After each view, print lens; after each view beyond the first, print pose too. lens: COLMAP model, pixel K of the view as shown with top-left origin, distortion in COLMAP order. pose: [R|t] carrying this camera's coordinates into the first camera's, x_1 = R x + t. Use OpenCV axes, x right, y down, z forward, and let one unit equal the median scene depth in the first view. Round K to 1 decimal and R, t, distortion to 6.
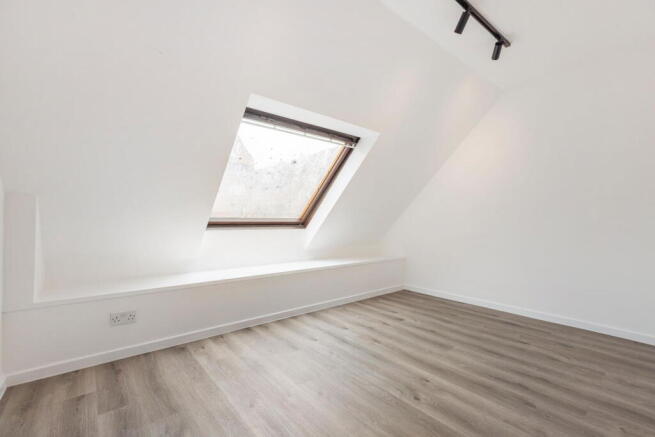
lens RADIAL K [[294.8, 0, 327.5], [0, 294.8, 218.5], [0, 0, 1]] dist [0.002224, 0.000012]
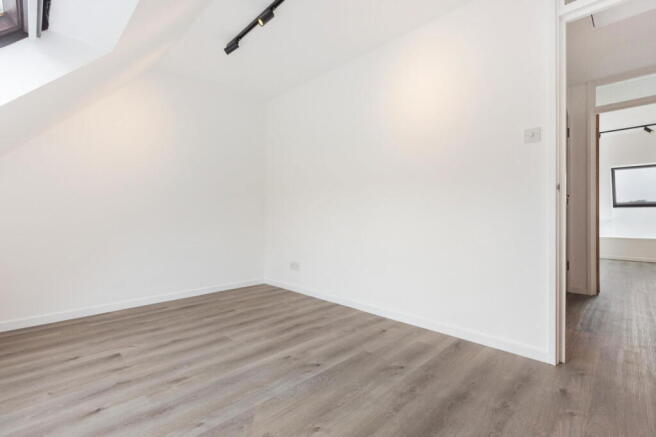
lens RADIAL K [[295.2, 0, 328.0], [0, 295.2, 218.5], [0, 0, 1]] dist [0.002224, 0.000012]
pose [[-0.115412, -0.002866, 0.993314, -0.525873], [-0.007427, 0.999970, 0.002022, 0.052184], [-0.993290, -0.007144, -0.115430, 0.750477]]
